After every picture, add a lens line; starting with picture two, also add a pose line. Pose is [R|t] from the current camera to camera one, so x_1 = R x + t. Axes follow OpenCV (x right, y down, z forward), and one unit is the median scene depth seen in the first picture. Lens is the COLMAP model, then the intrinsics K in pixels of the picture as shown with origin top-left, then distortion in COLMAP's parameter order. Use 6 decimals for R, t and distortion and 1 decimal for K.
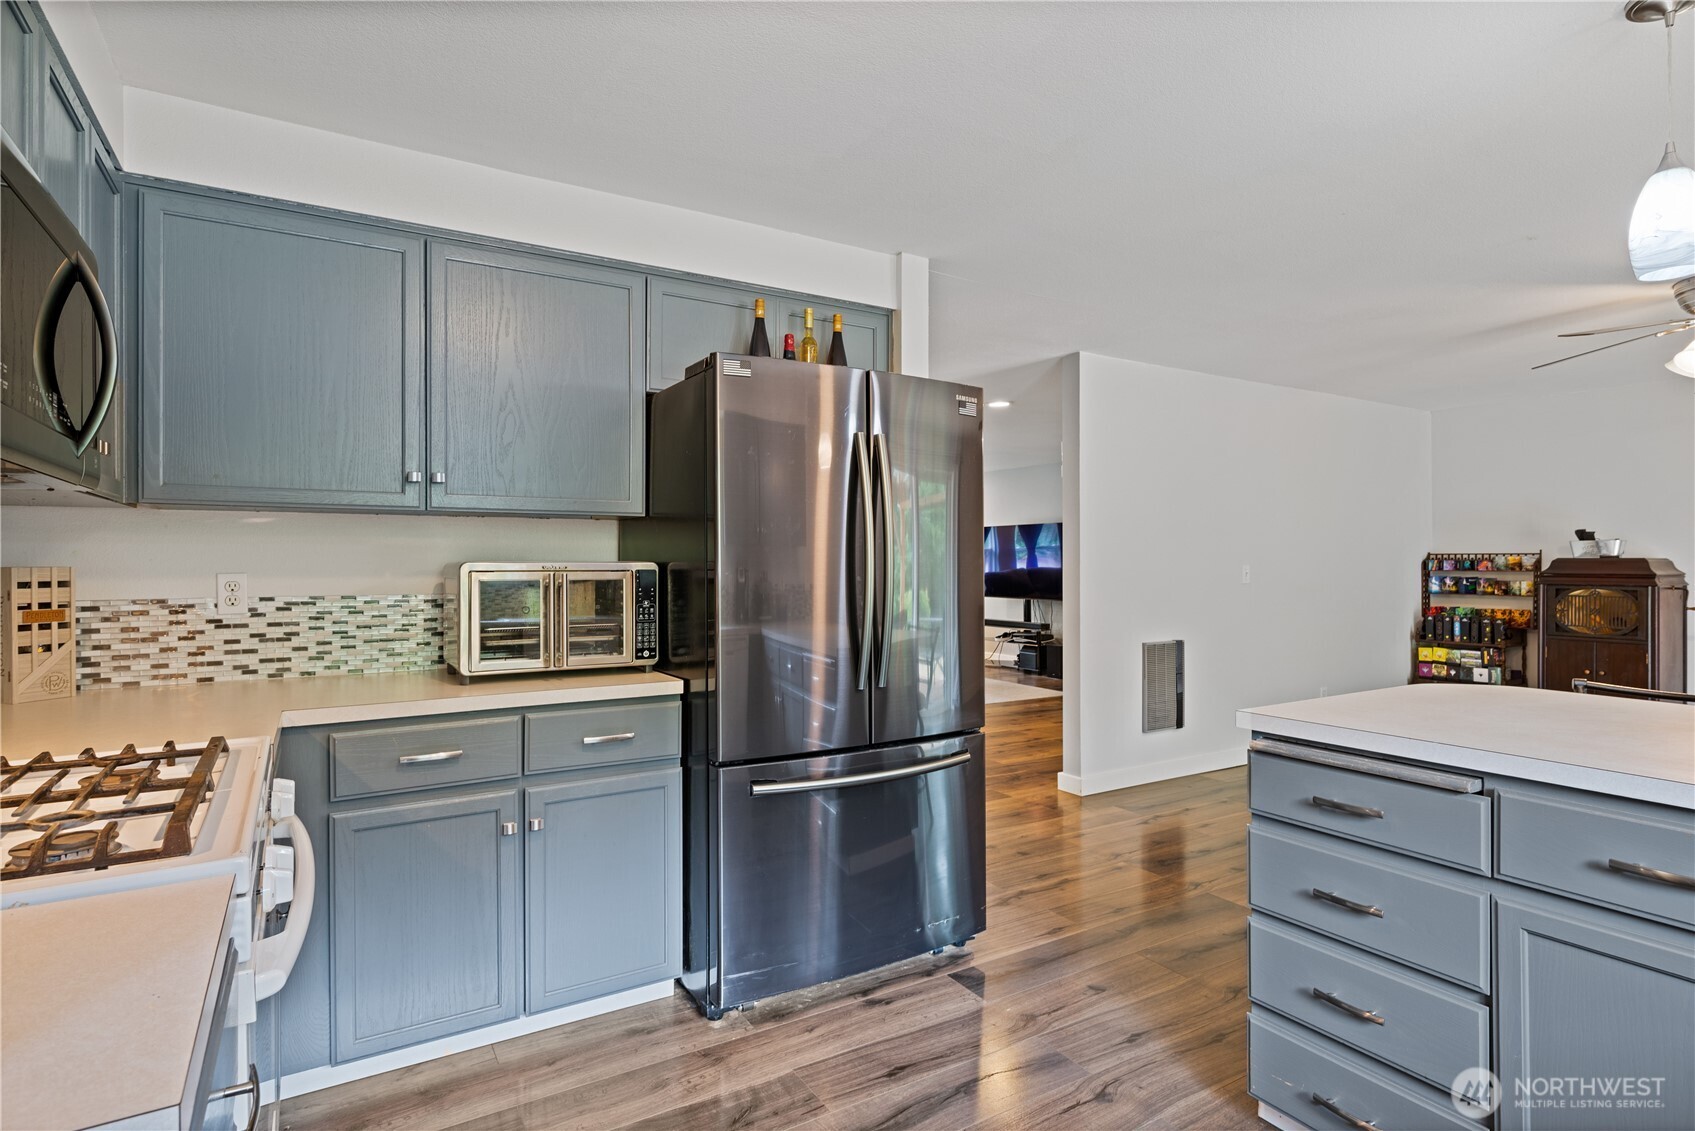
lens RADIAL K [[860.0, 0, 838.9], [0, 860.0, 568.2], [0, 0, 1]] dist [-0.018388, 0.000456]
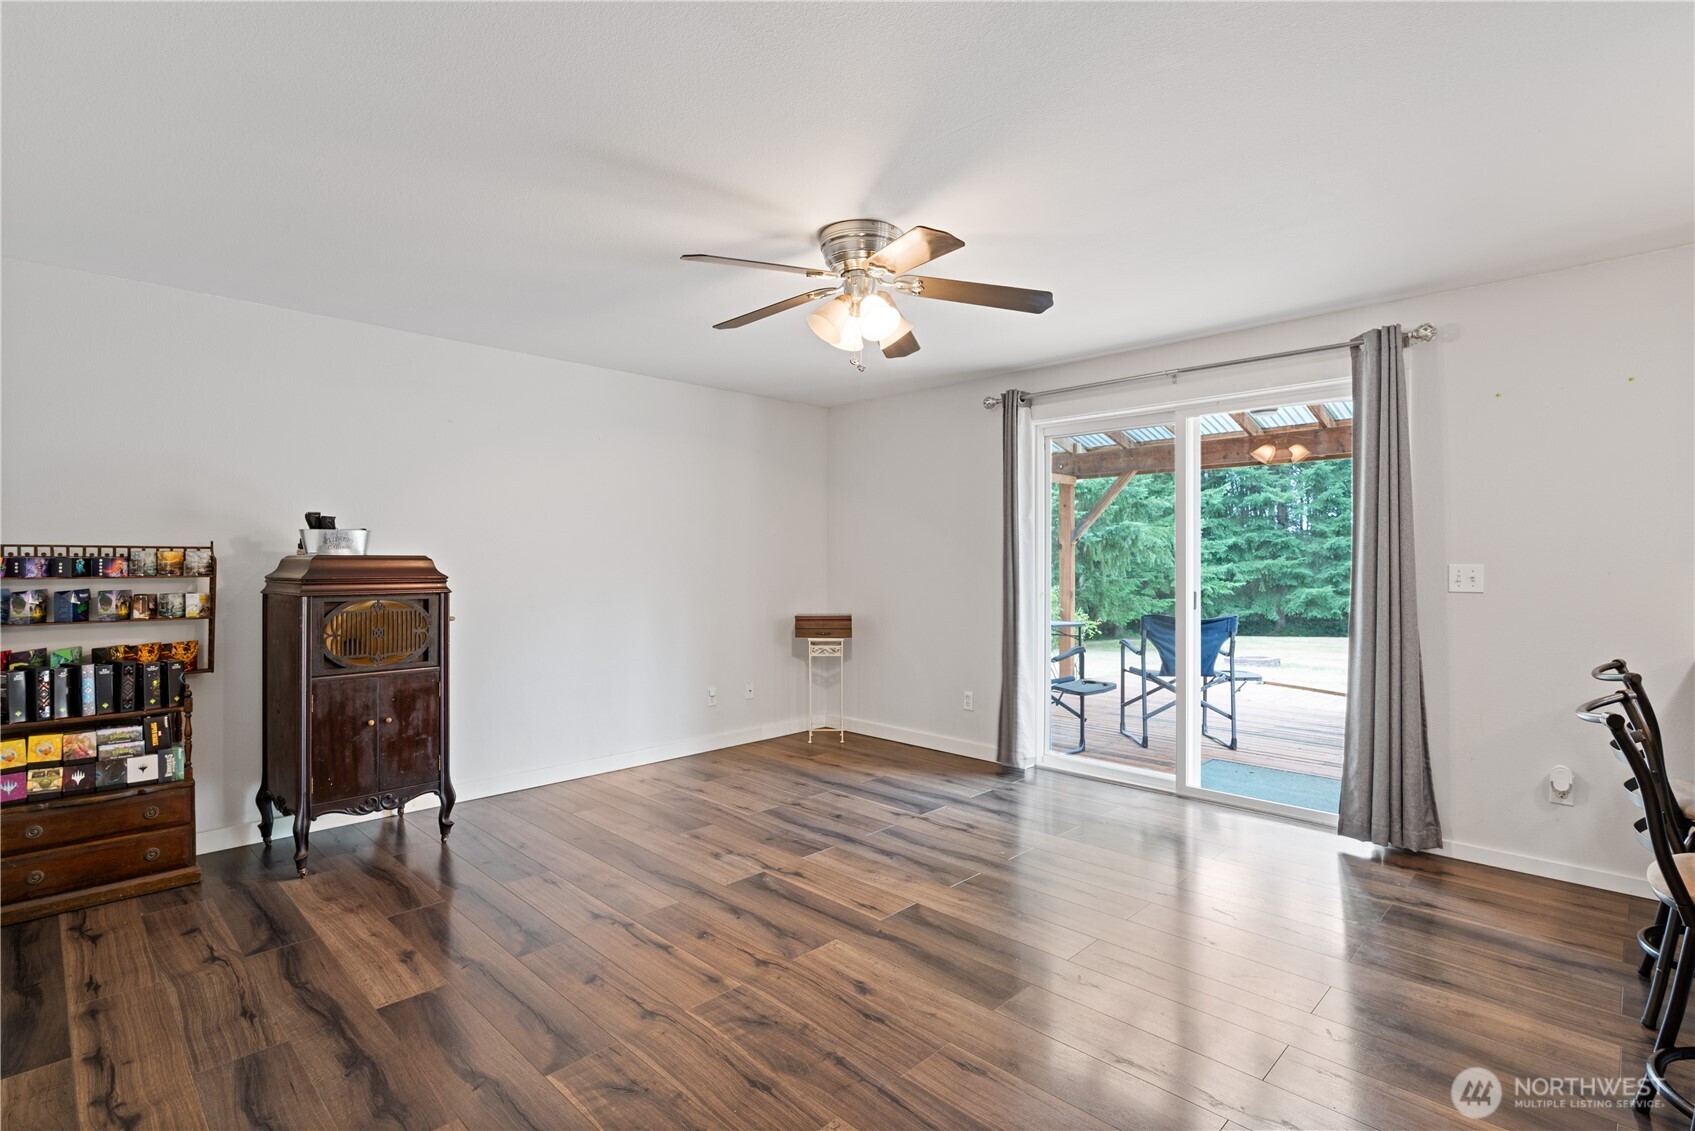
lens RADIAL K [[788.2, 0, 849.3], [0, 788.2, 564.7], [0, 0, 1]] dist [0.001578, 0.000160]
pose [[-0.251324, 0.001036, 0.967902, 0.149099], [0.006252, 0.999980, 0.000553, -0.002335], [-0.967883, 0.006190, -0.251326, 0.678377]]
